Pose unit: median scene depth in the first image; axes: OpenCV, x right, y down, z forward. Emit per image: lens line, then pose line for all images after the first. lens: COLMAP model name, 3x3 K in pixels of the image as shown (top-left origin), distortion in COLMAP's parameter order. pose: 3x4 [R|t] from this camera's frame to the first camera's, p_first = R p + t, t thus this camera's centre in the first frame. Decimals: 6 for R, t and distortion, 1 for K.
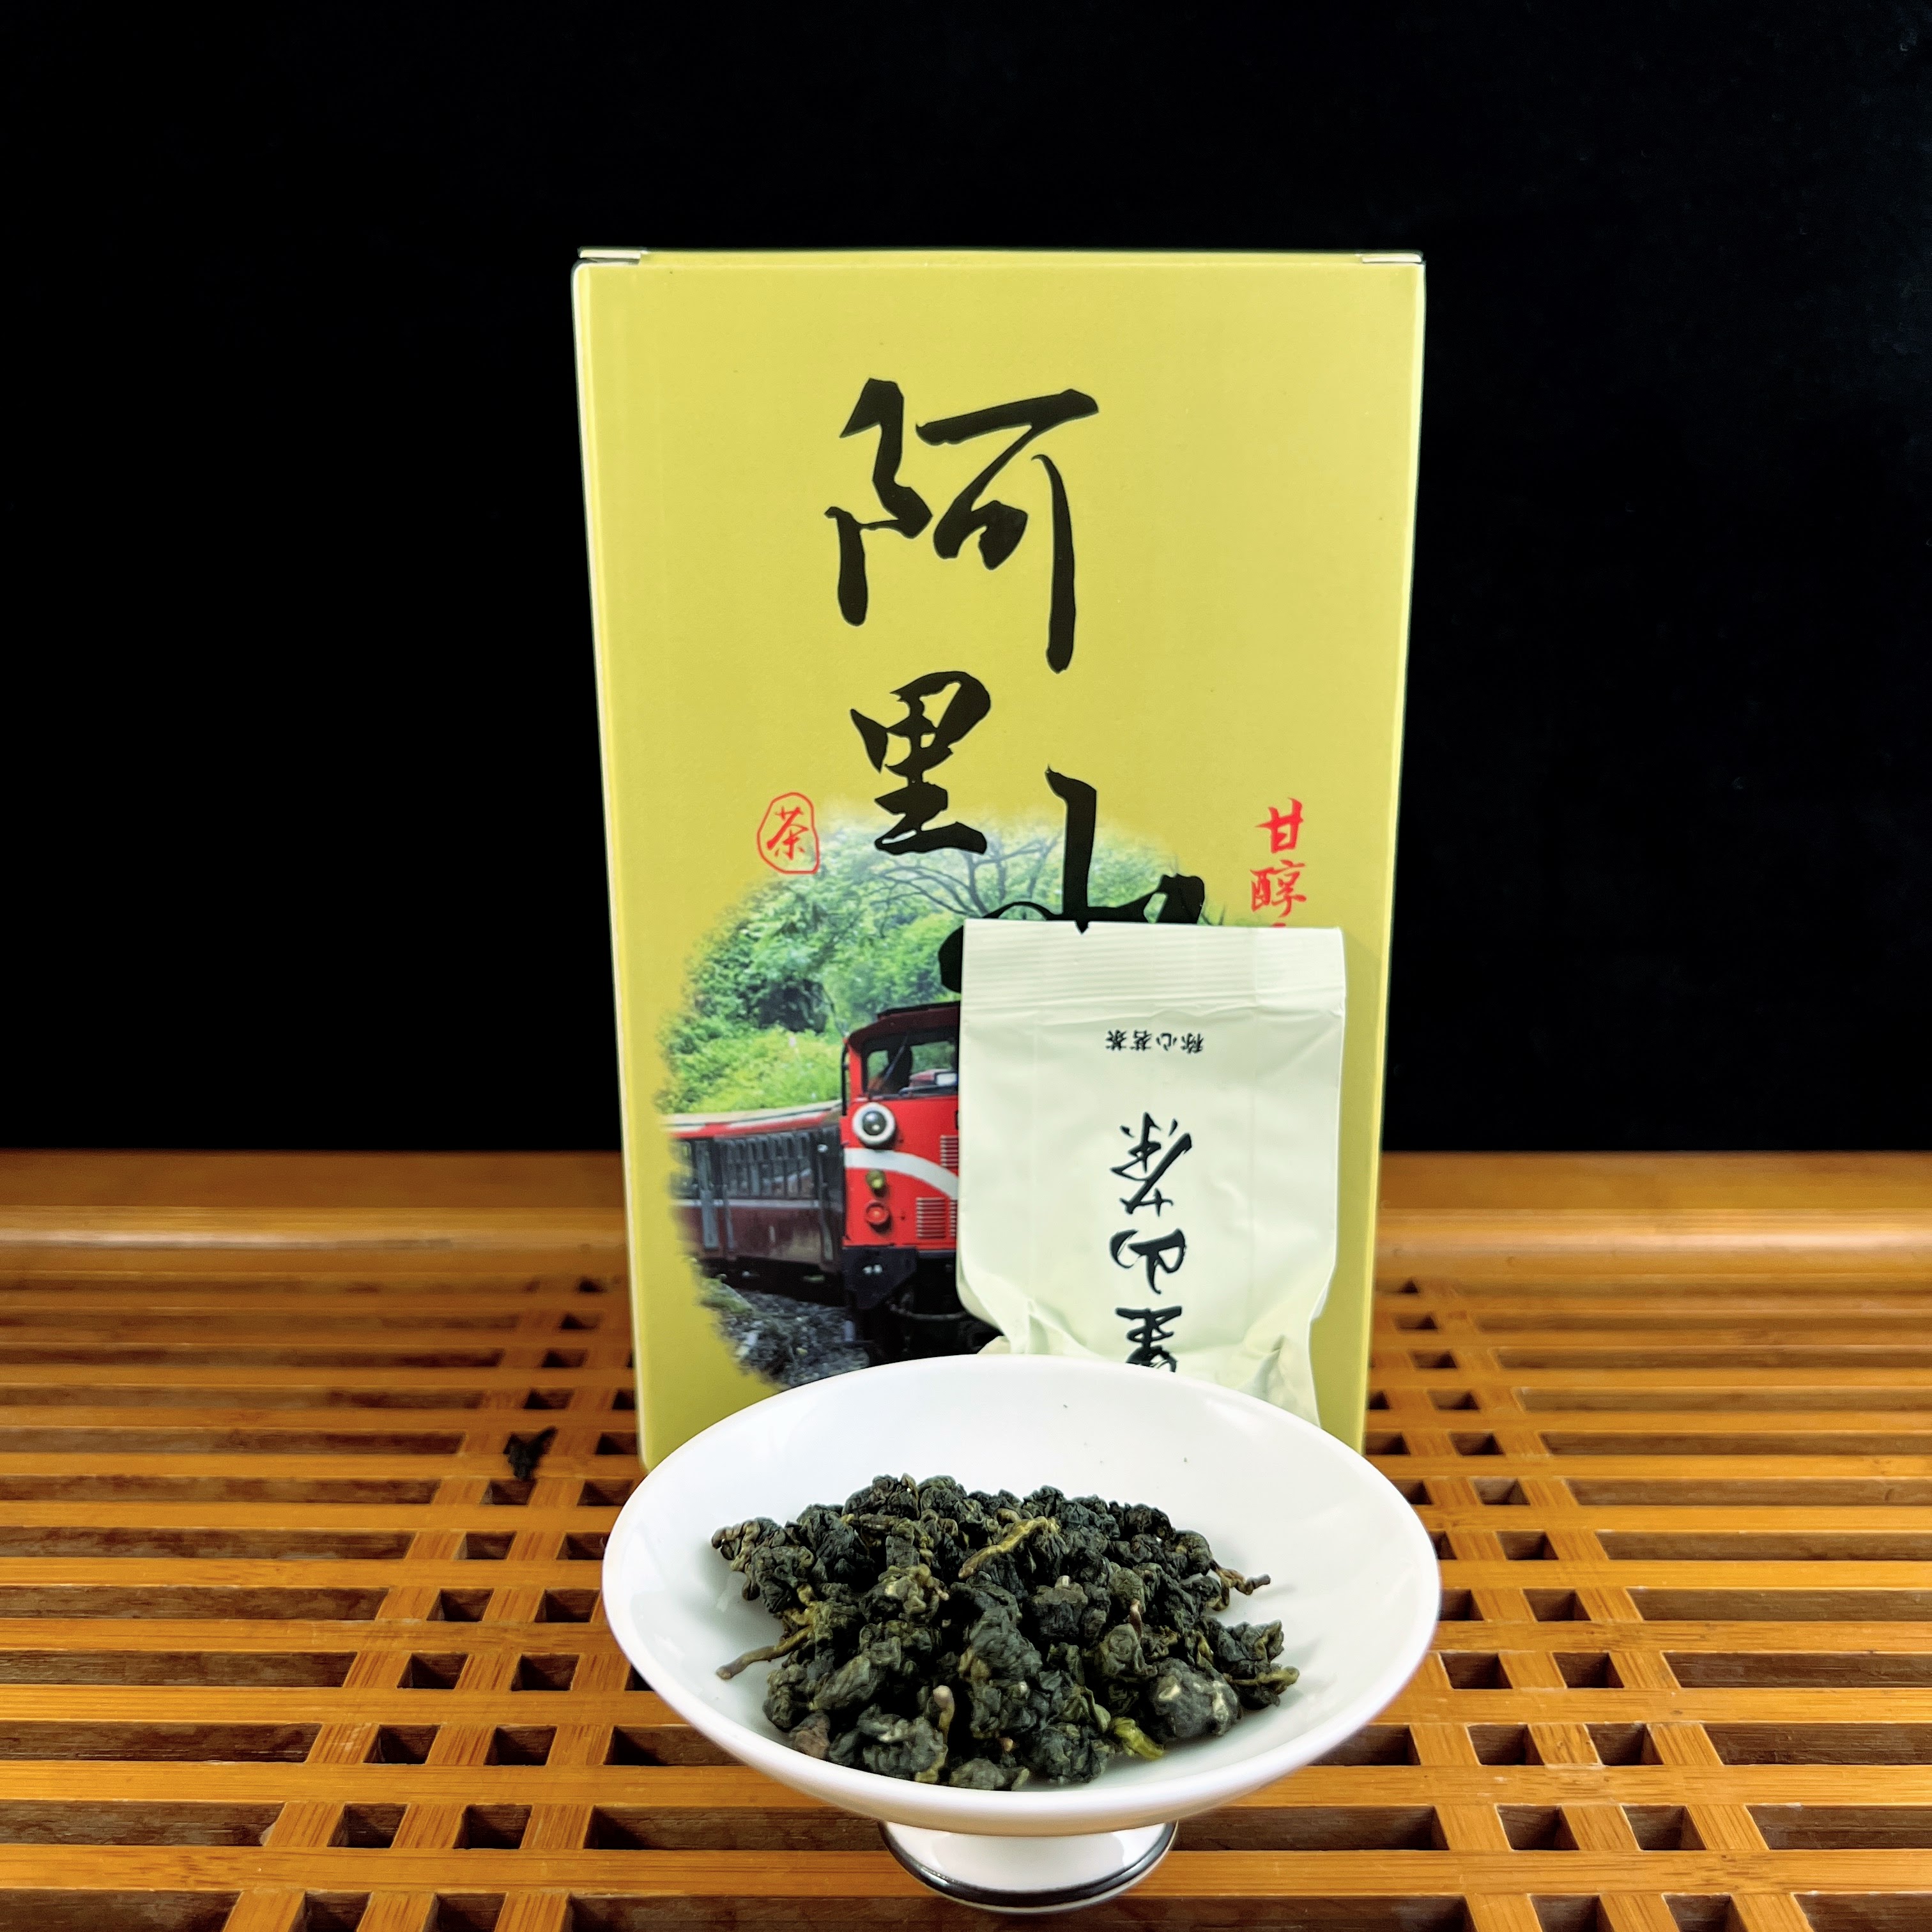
lens RADIAL K [[1998.7, 0, 927.0], [0, 1998.7, 958.2], [0, 0, 1]] dist [0.183907, -0.037051]
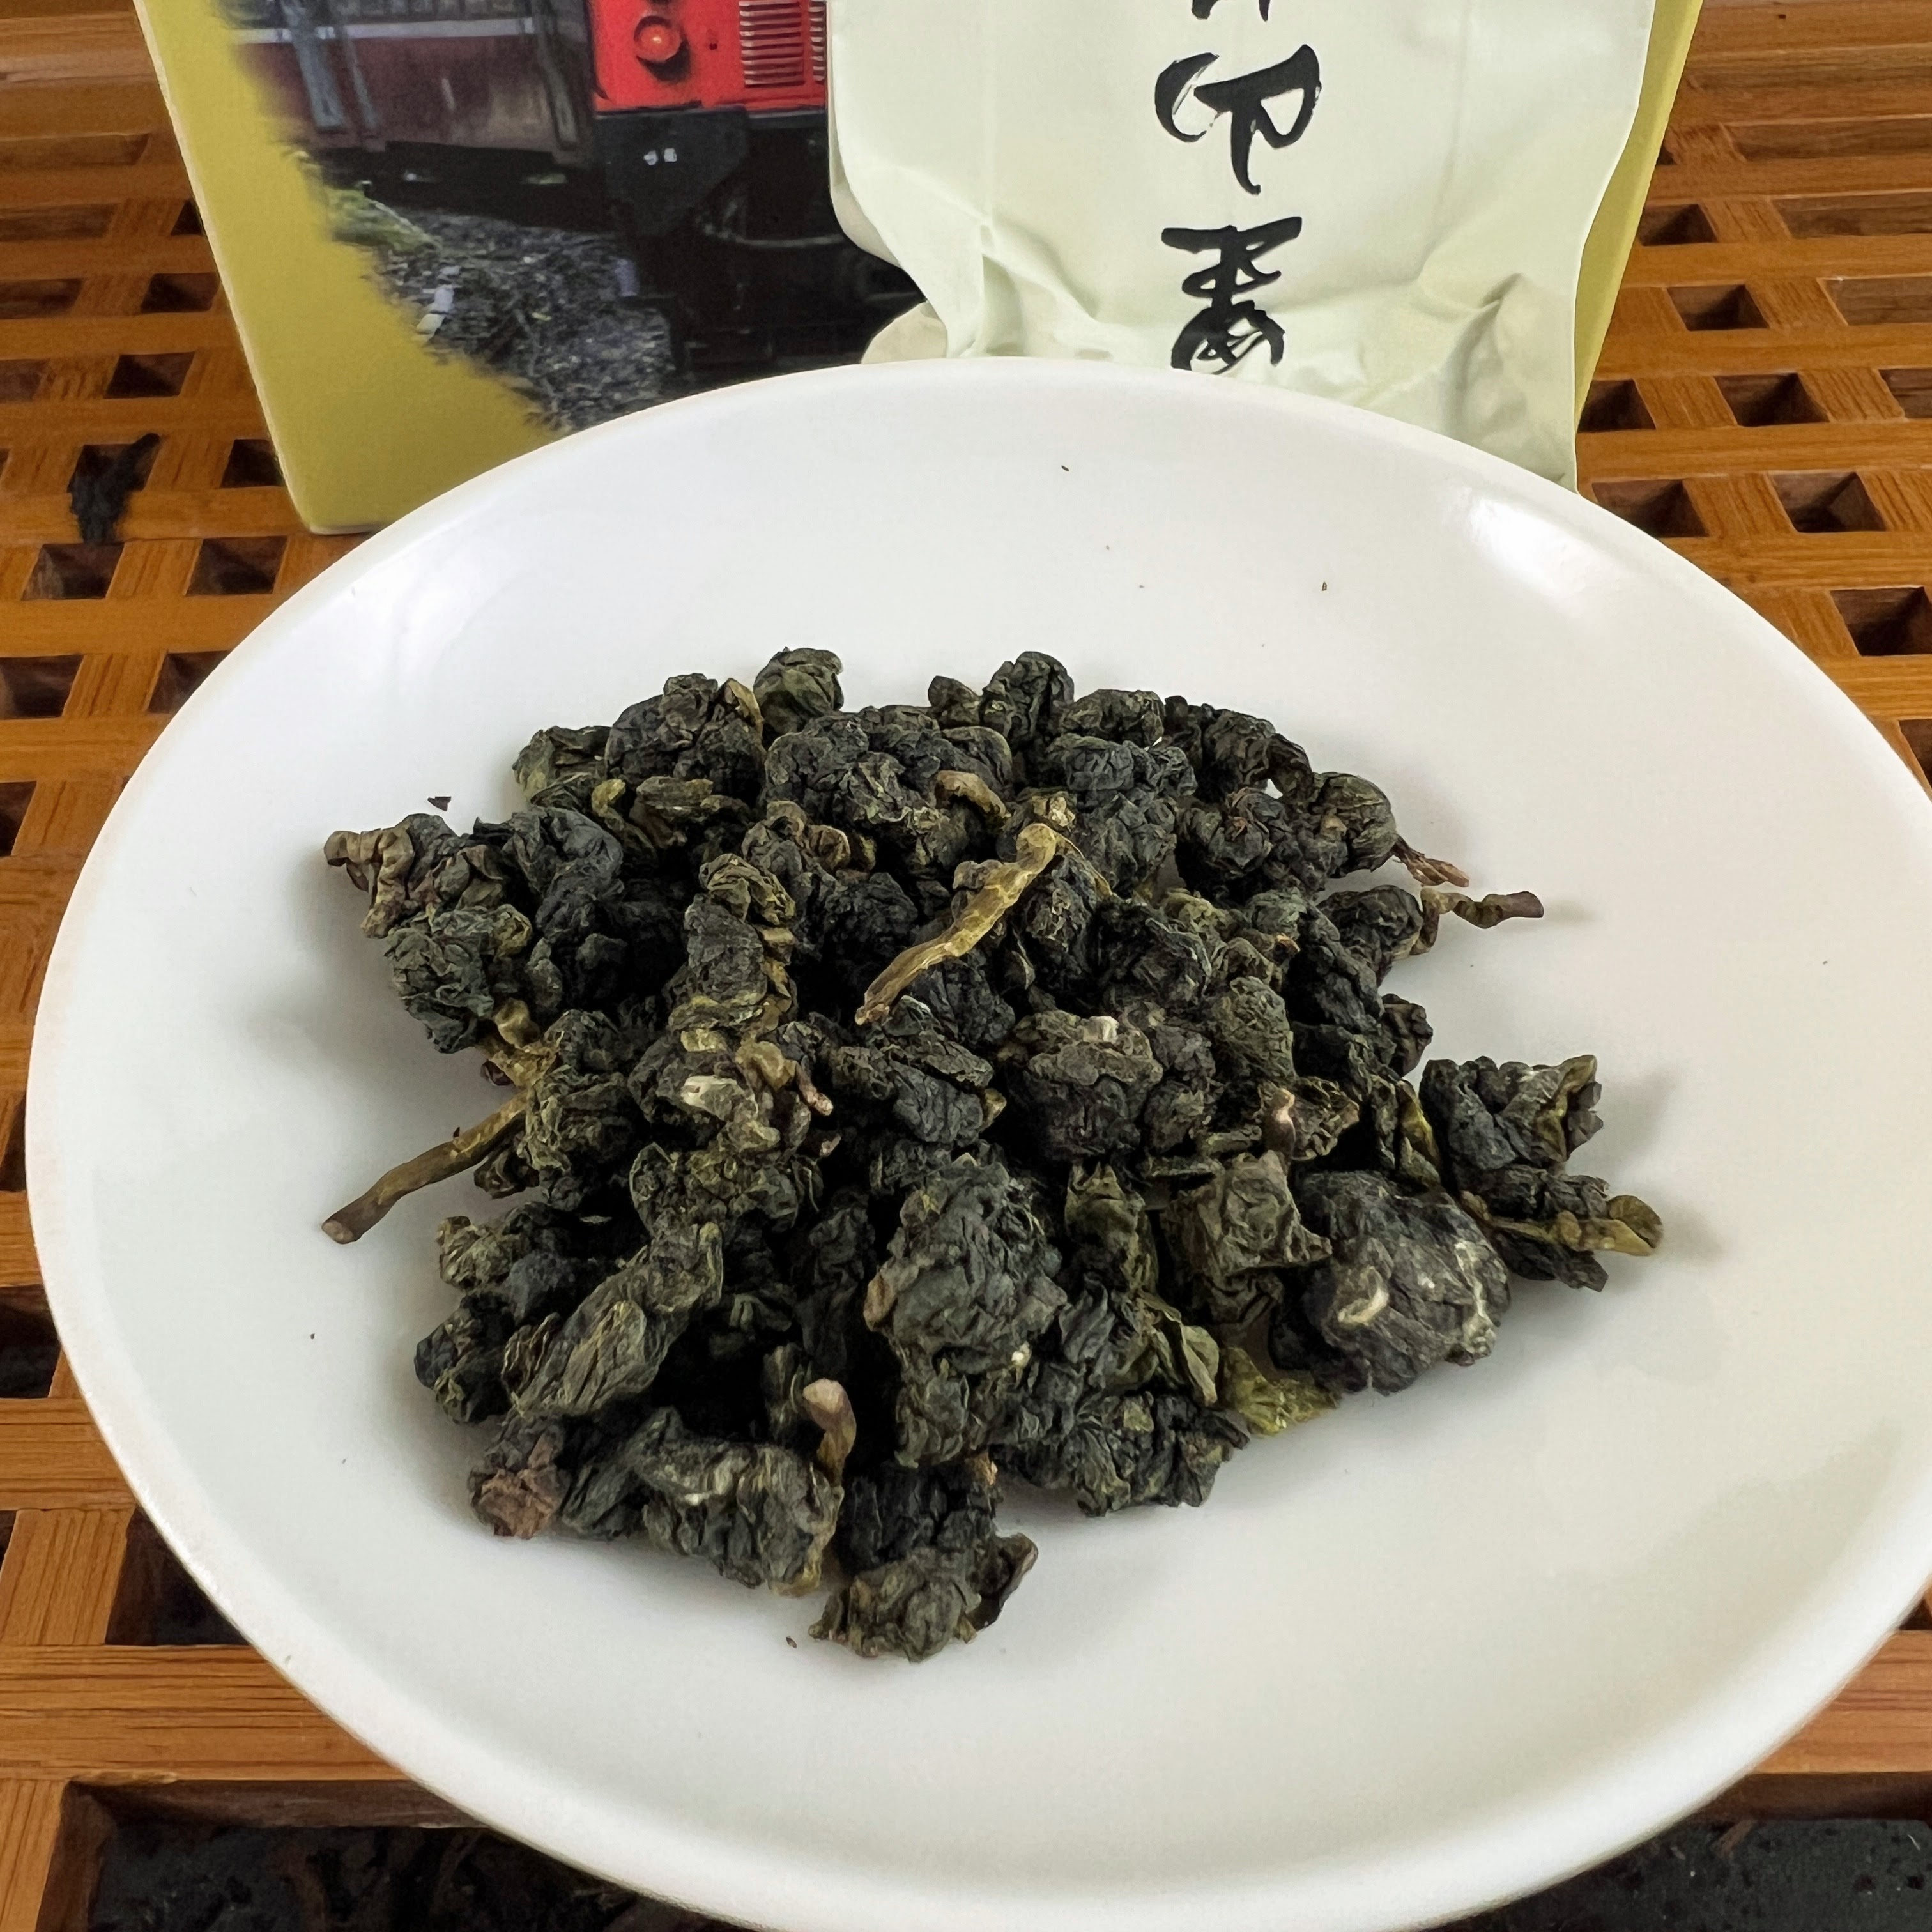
lens RADIAL K [[2178.1, 0, 787.6], [0, 2178.1, 964.6], [0, 0, 1]] dist [-0.003252, -0.027147]
pose [[0.998587, -0.045156, -0.028011, 0.011311], [0.053129, 0.838606, 0.542141, 0.035684], [-0.000991, -0.542863, 0.839820, 0.476799]]
